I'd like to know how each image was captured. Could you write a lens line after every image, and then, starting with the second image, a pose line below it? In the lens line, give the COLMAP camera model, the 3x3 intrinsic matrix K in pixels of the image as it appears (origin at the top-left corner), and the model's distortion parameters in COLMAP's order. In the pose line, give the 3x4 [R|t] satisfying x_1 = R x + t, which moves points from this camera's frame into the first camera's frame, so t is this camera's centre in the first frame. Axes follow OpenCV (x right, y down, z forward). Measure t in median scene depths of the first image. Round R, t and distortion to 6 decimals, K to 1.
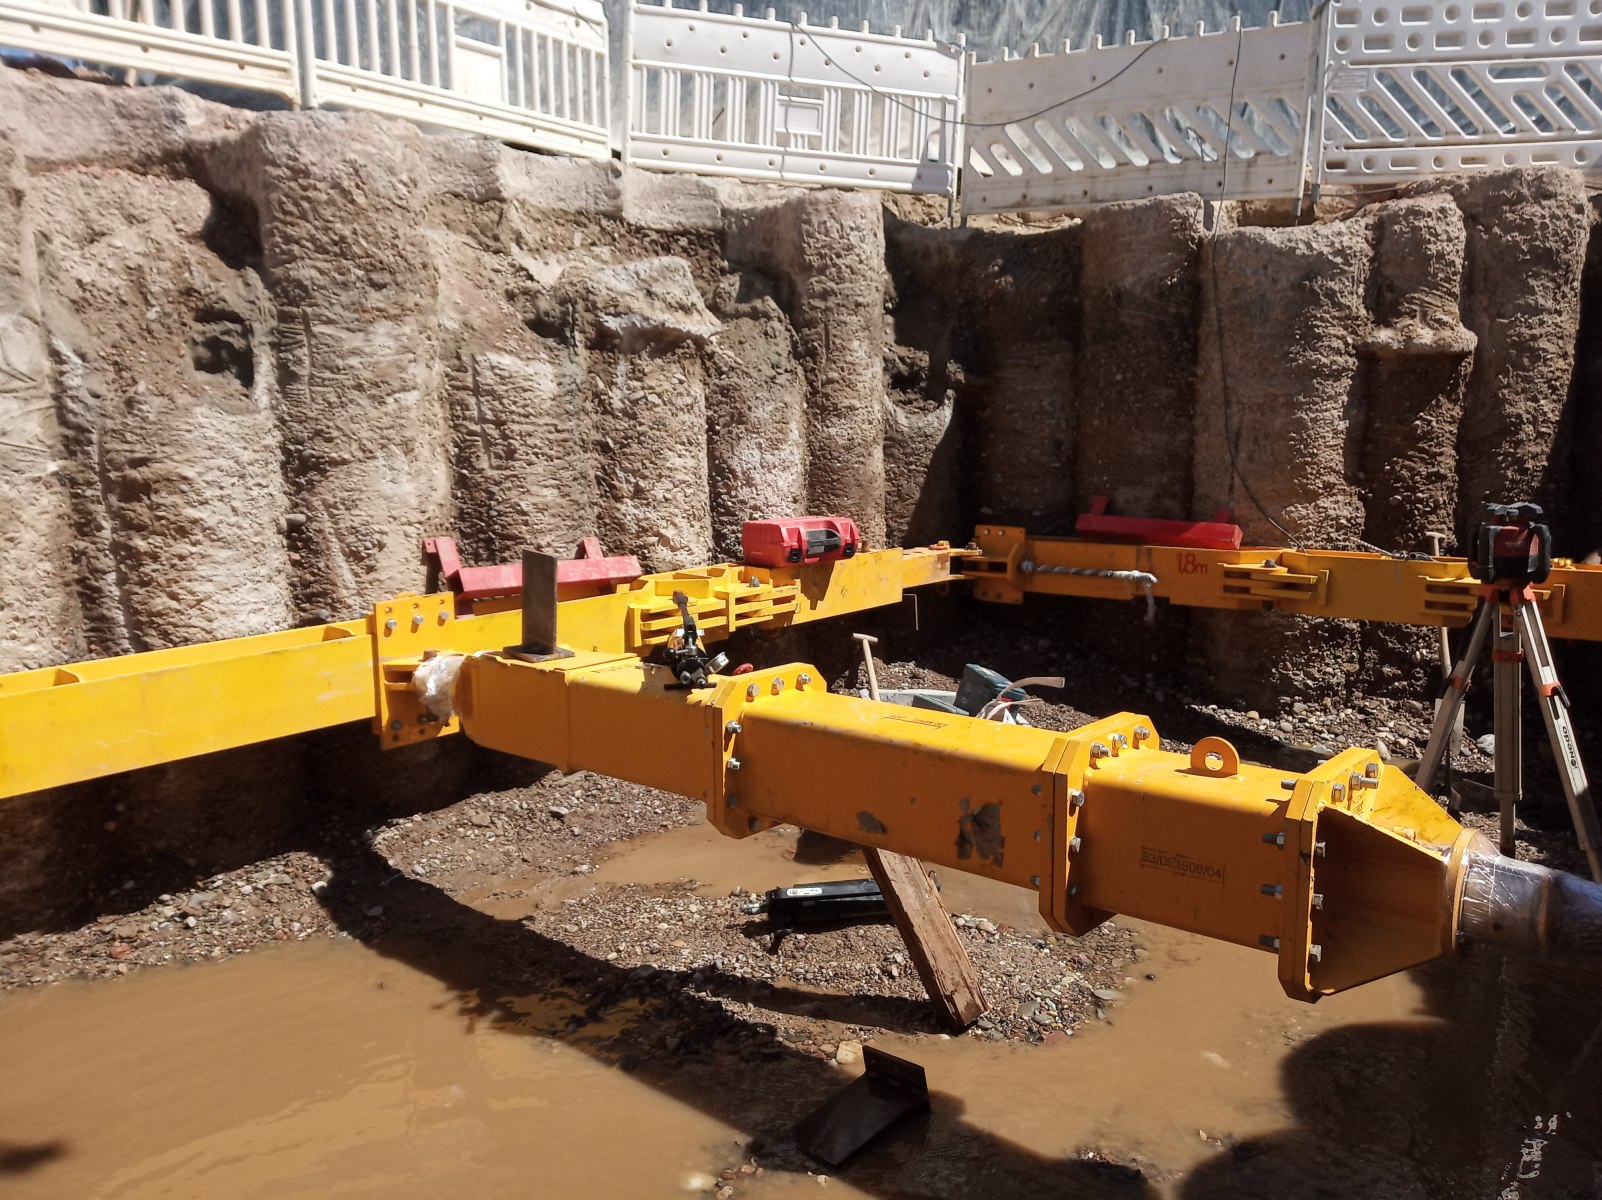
lens RADIAL K [[1226.0, 0, 813.4], [0, 1226.0, 619.2], [0, 0, 1]] dist [0.053427, -0.104477]
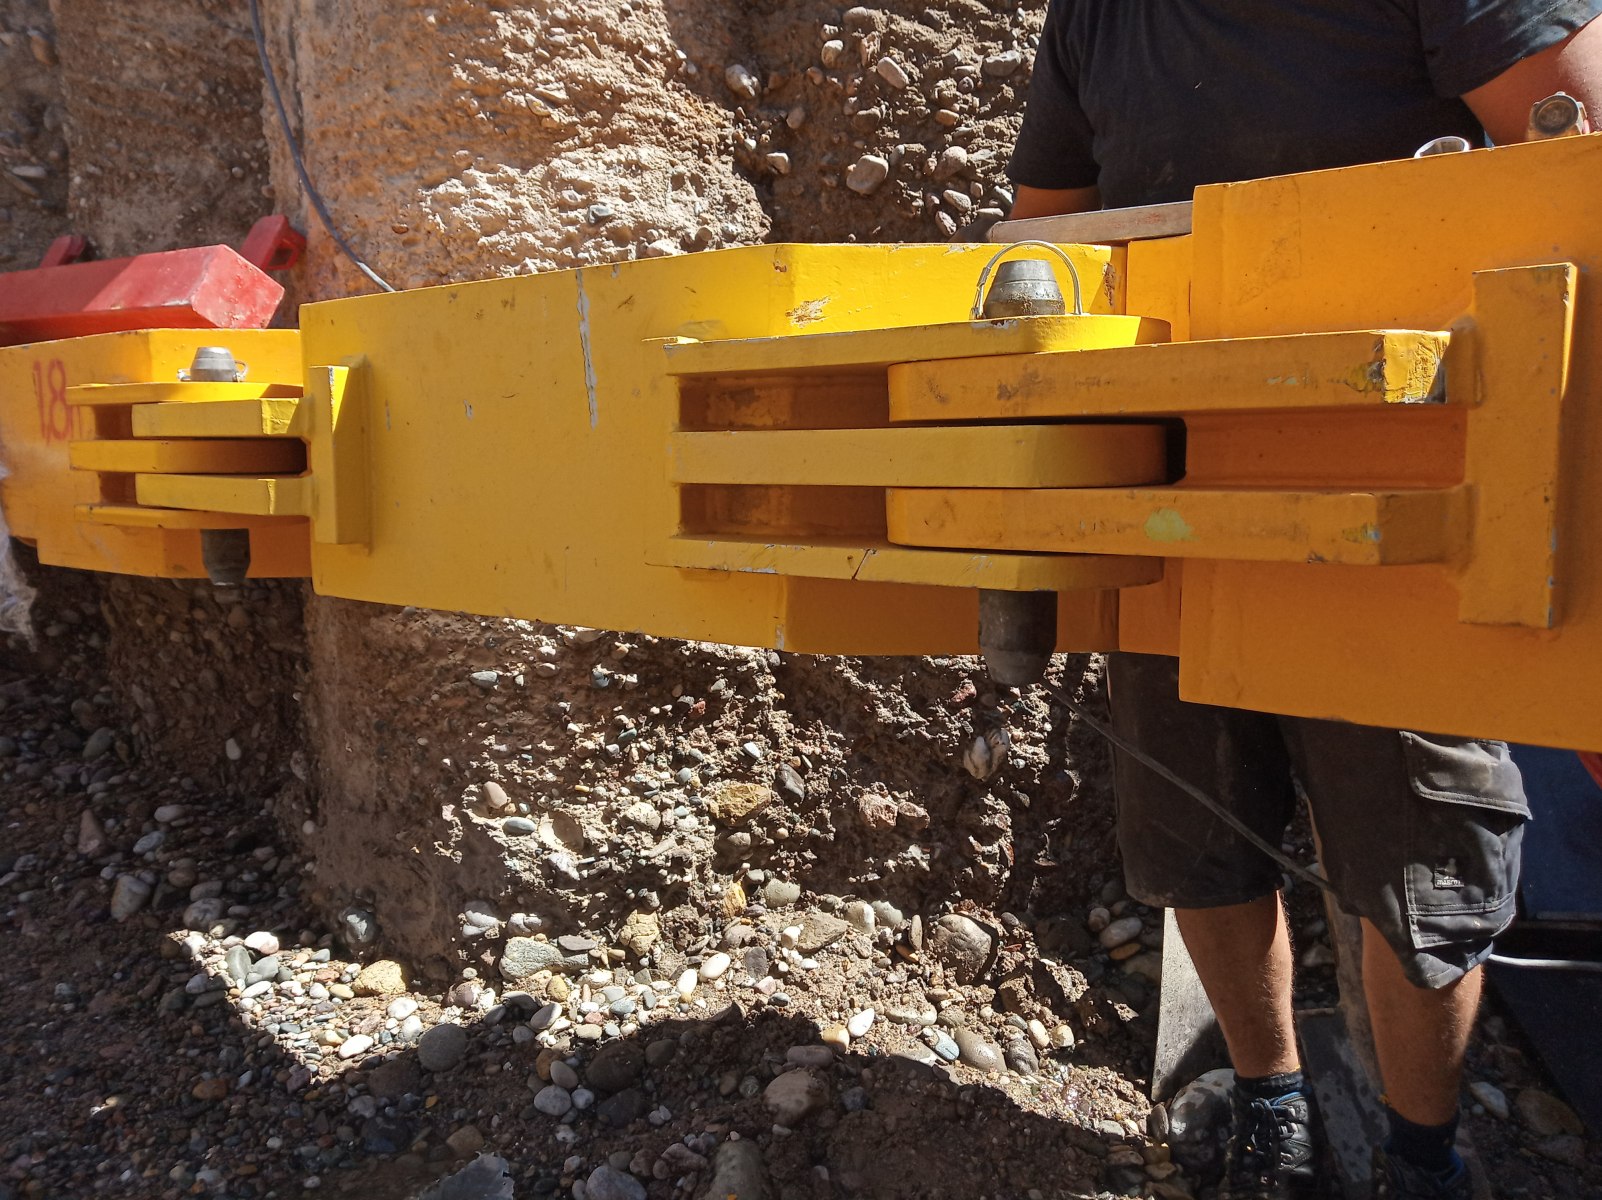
lens RADIAL K [[1226.0, 0, 813.4], [0, 1226.0, 619.2], [0, 0, 1]] dist [0.053427, -0.104477]
pose [[0.998427, -0.002494, 0.056019, 0.466299], [0.003512, 0.999830, -0.018092, 0.004688], [-0.055965, 0.018260, 0.998266, 0.773628]]
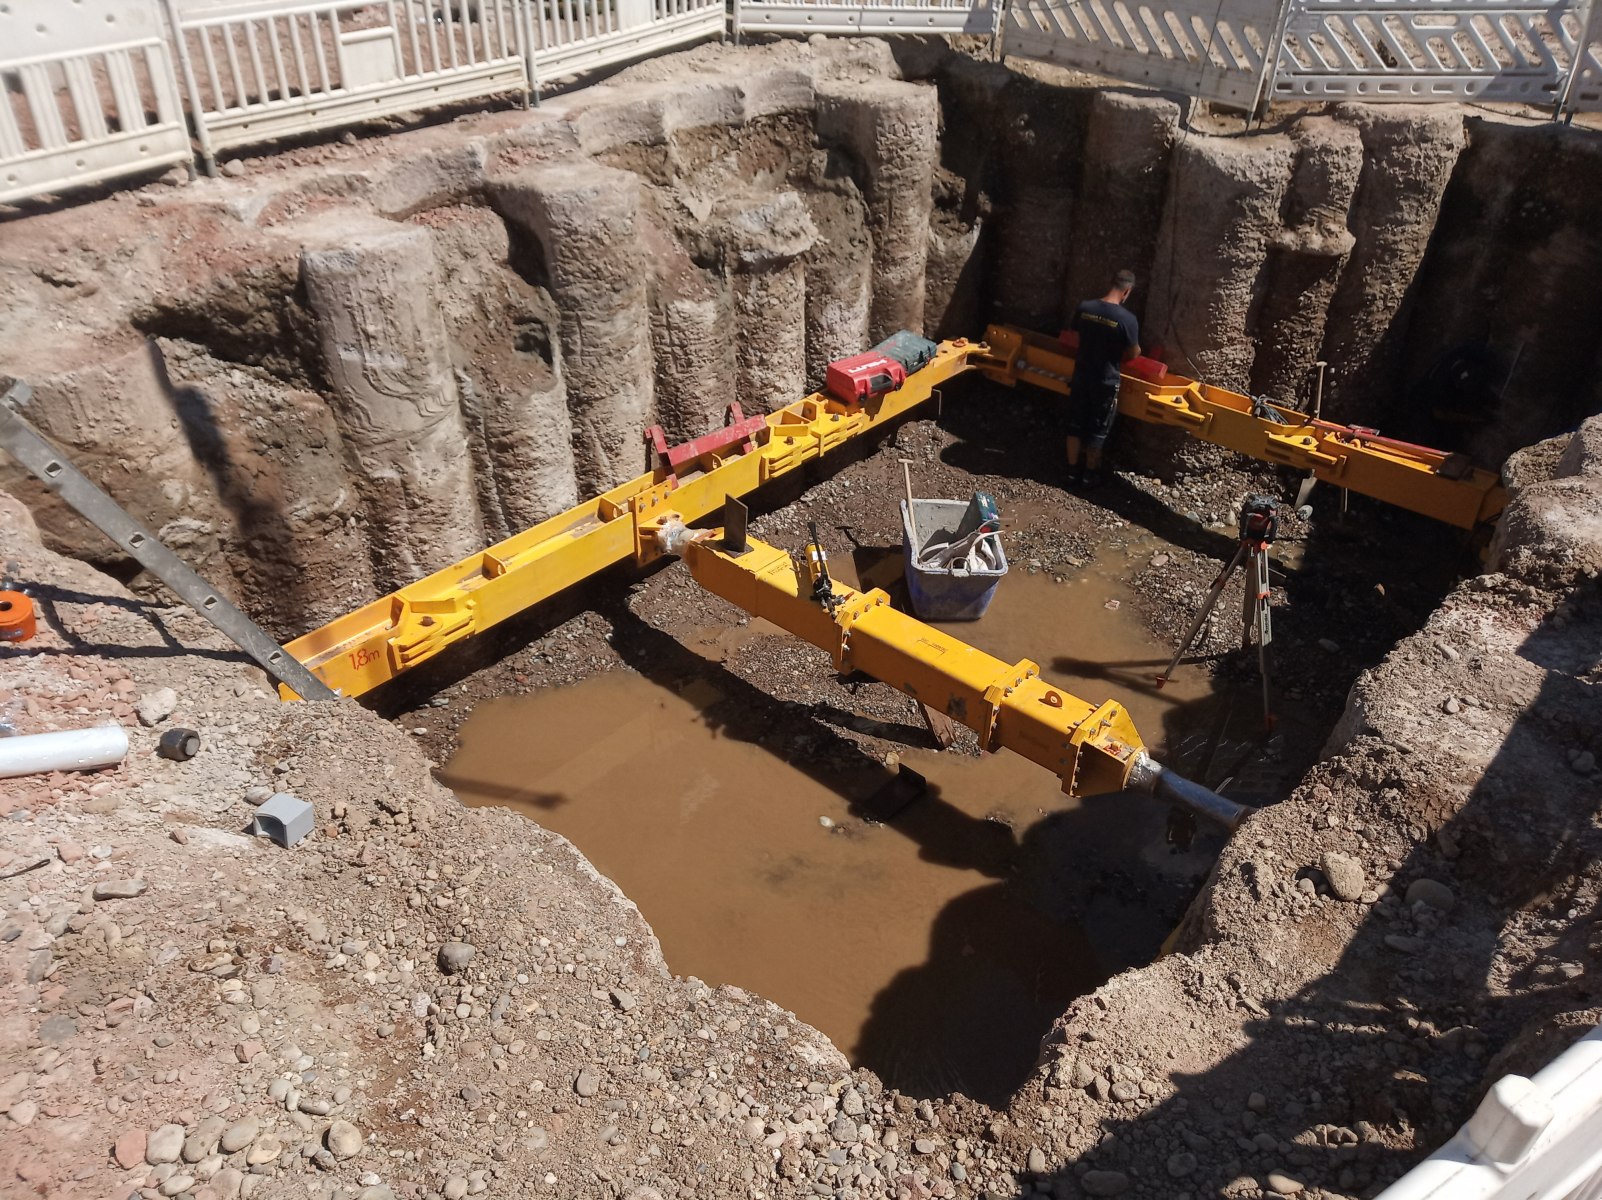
lens RADIAL K [[1226.0, 0, 813.4], [0, 1226.0, 619.2], [0, 0, 1]] dist [0.053427, -0.104477]
pose [[0.999482, 0.032181, 0.000744, -0.065382], [-0.029247, 0.898215, 0.438583, -0.450499], [0.013446, -0.438378, 0.898690, -0.468695]]
